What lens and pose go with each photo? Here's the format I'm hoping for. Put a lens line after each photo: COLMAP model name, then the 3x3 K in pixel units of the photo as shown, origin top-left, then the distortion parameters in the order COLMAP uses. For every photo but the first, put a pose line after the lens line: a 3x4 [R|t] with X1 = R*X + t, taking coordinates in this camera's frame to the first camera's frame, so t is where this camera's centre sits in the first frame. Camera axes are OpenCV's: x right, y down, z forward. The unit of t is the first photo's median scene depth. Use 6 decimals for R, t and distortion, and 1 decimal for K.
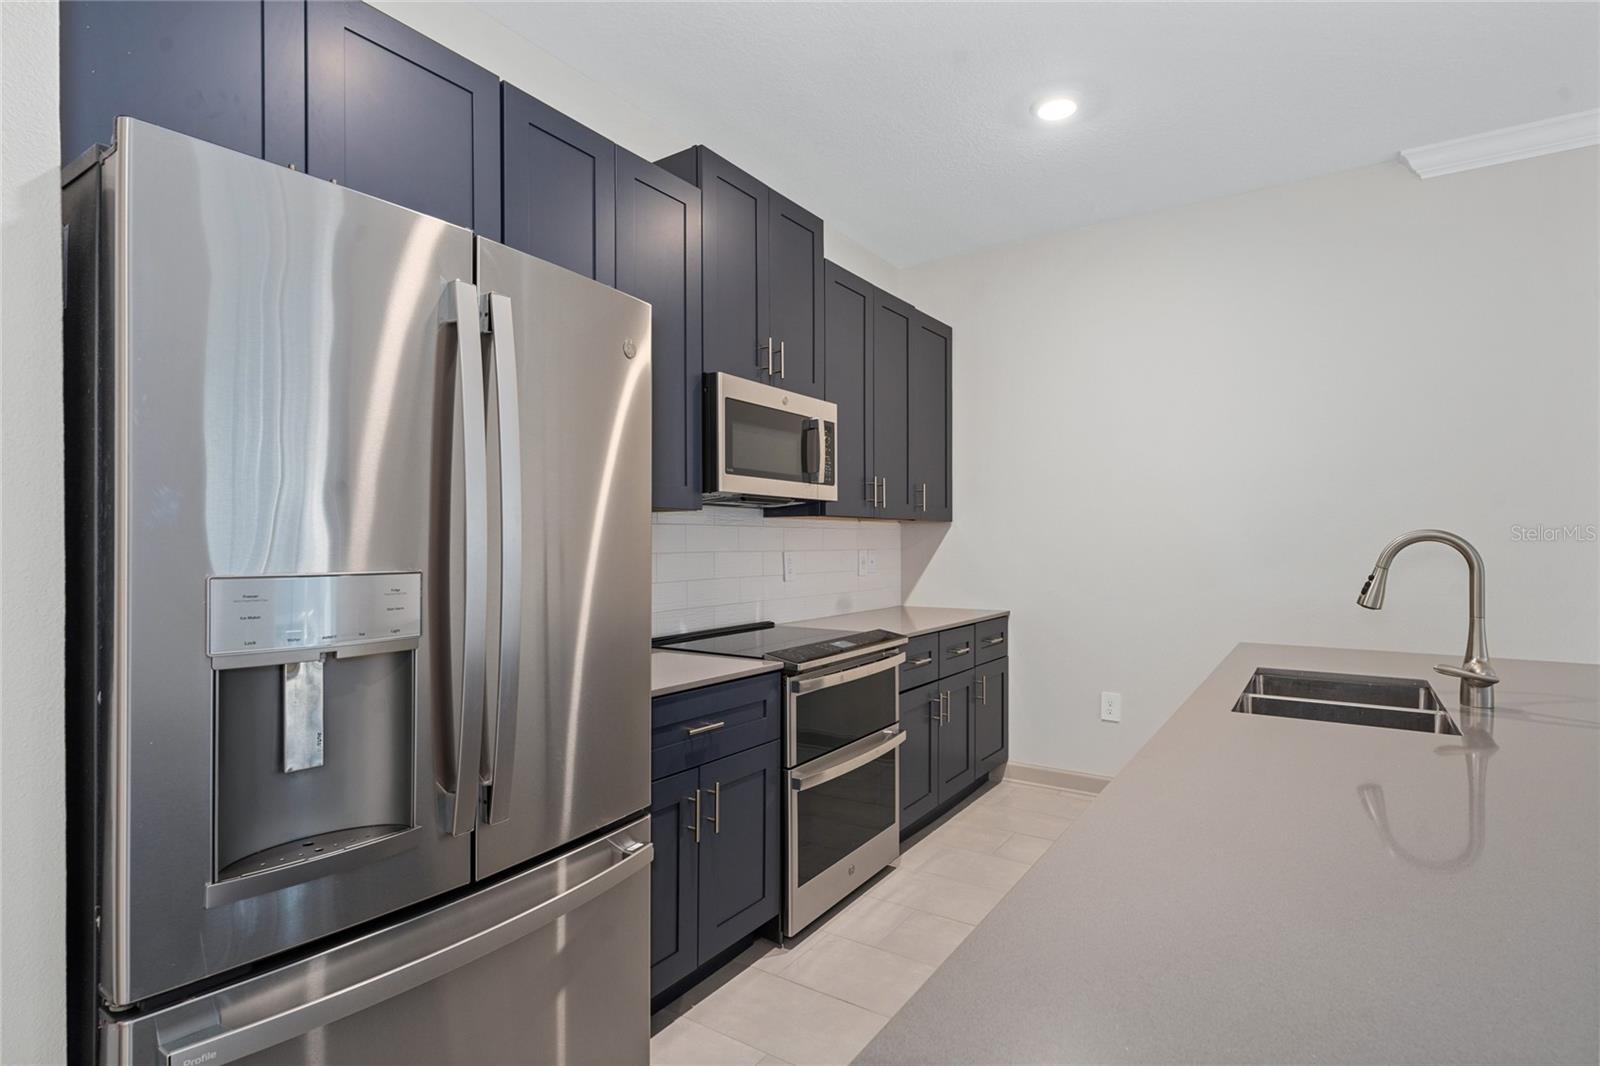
lens RADIAL K [[794.3, 0, 800.0], [0, 794.3, 533.0], [0, 0, 1]] dist [0.030649, 0.000122]
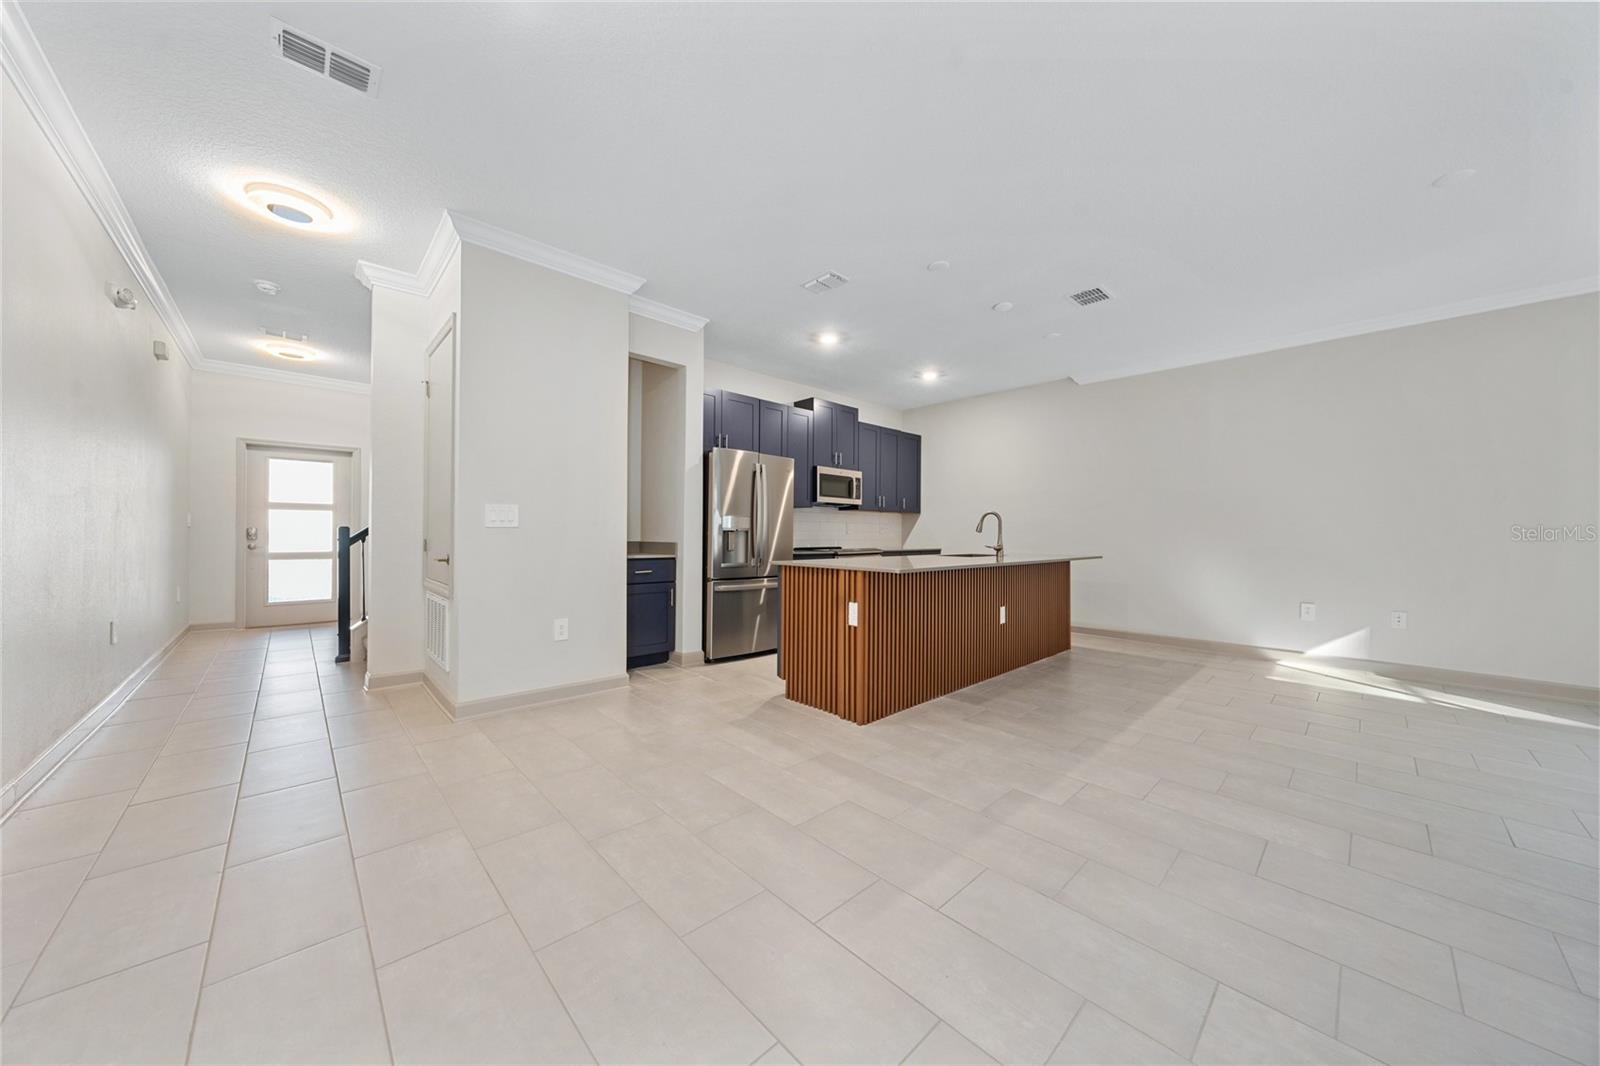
lens RADIAL K [[544.3, 0, 800.0], [0, 544.3, 533.0], [0, 0, 1]] dist [0.000012, 0.000002]
pose [[0.975409, 0.007710, -0.220268, 0.285297], [-0.006289, 0.999955, 0.007153, 0.054135], [0.220314, -0.005592, 0.975413, -1.073199]]
